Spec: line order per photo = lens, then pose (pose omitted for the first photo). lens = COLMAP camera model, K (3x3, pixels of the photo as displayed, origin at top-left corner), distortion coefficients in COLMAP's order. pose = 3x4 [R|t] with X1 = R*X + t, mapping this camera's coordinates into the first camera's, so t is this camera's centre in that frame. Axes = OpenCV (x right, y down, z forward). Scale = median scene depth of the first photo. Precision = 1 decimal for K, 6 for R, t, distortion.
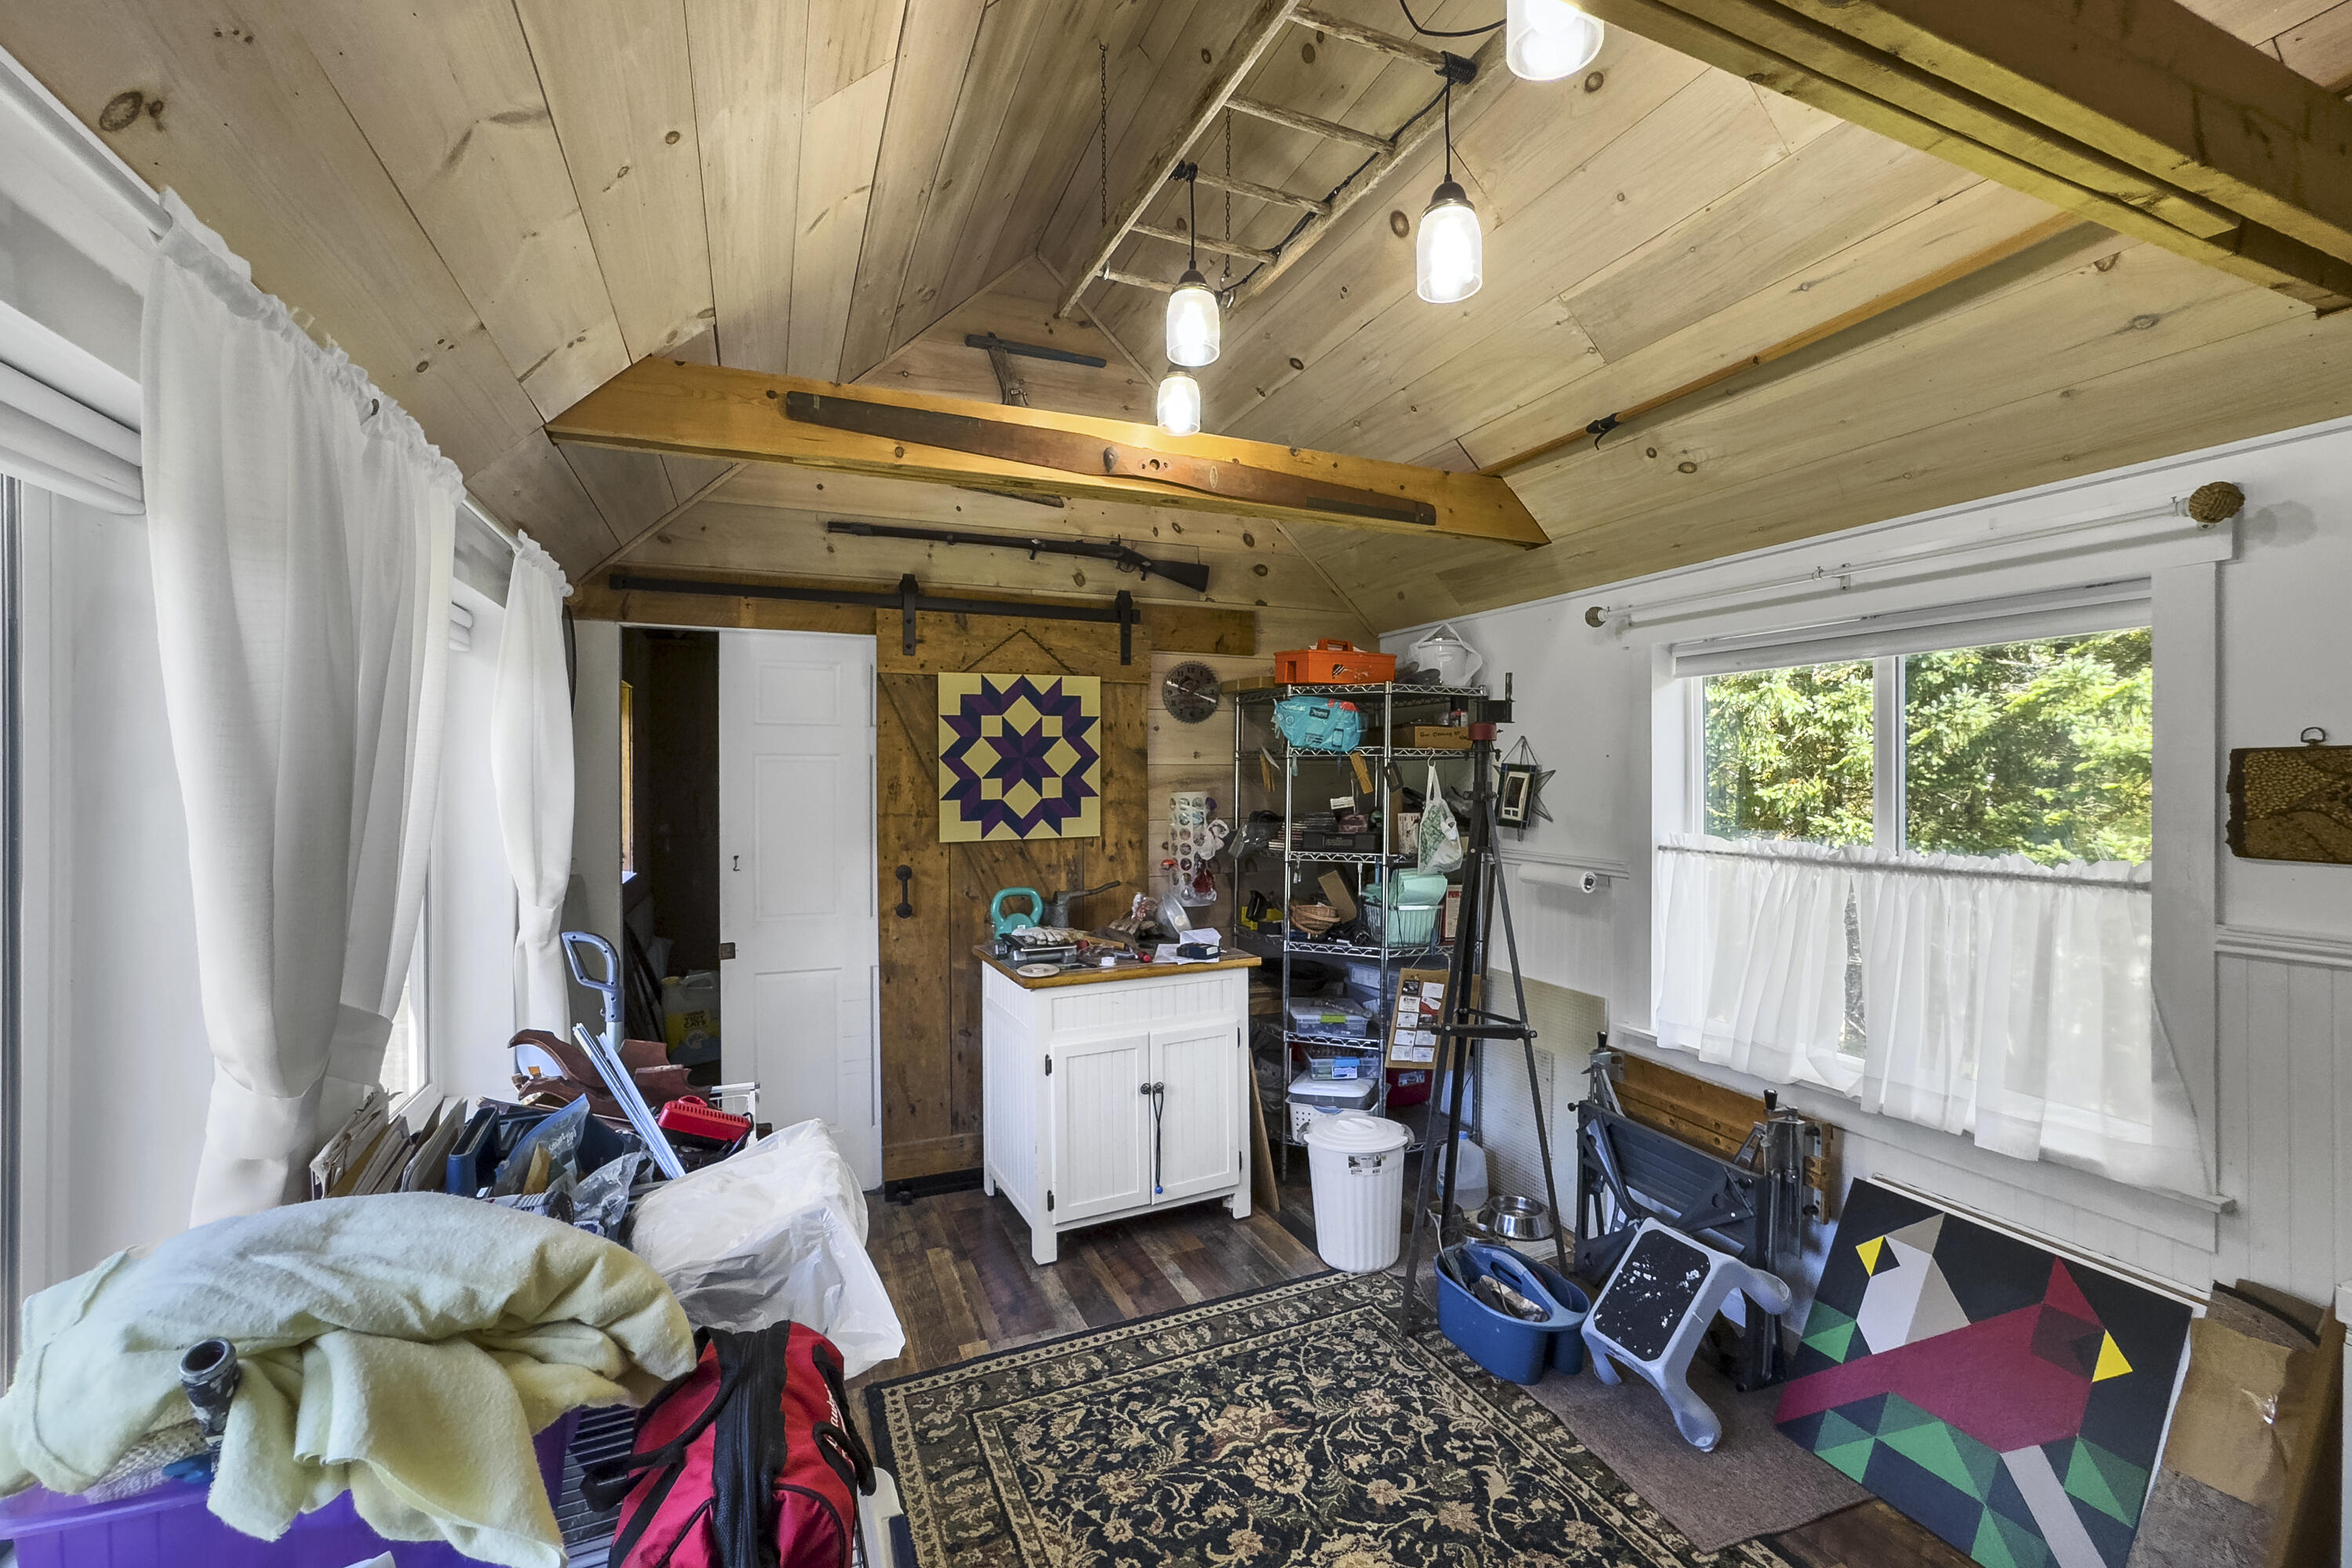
lens RADIAL K [[960.3, 0, 1182.3], [0, 960.3, 748.5], [0, 0, 1]] dist [-0.030851, 0.012736]
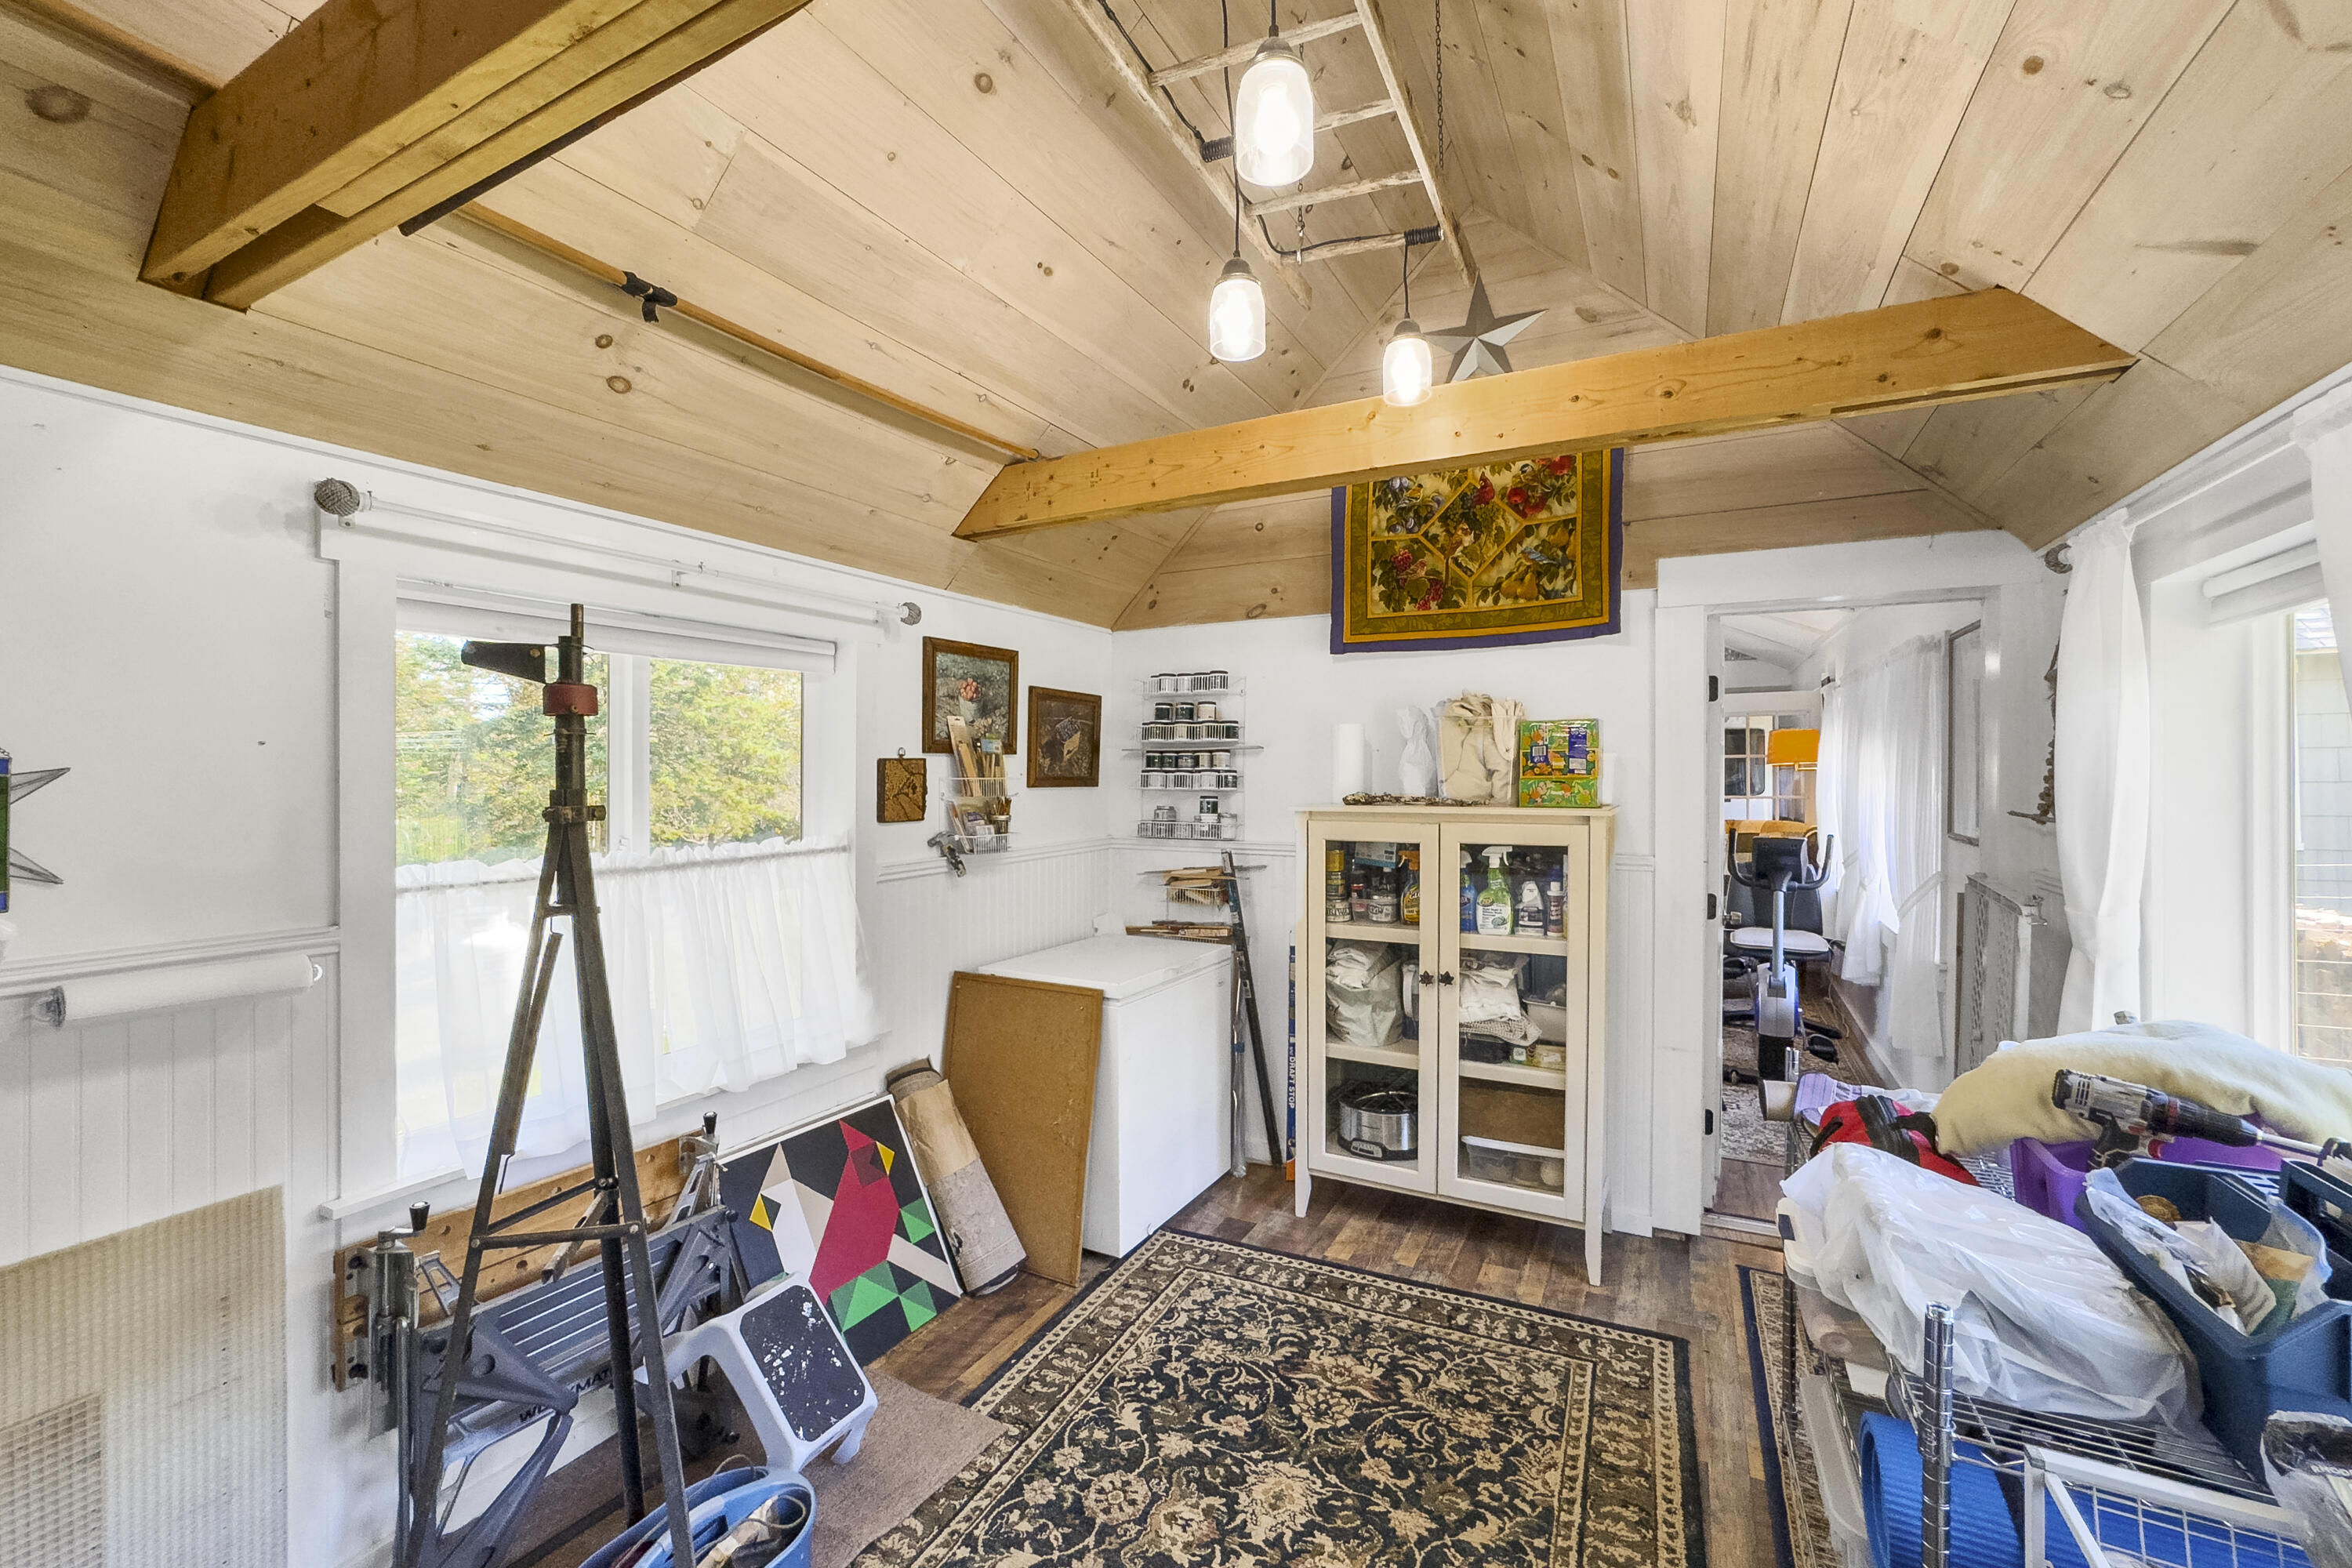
lens RADIAL K [[960.3, 0, 1182.3], [0, 960.3, 748.5], [0, 0, 1]] dist [-0.030851, 0.012736]
pose [[-0.626611, 0.011221, 0.779251, -0.441462], [-0.022380, 0.999225, -0.032384, 0.023367], [-0.779011, -0.037732, -0.625875, 1.347862]]
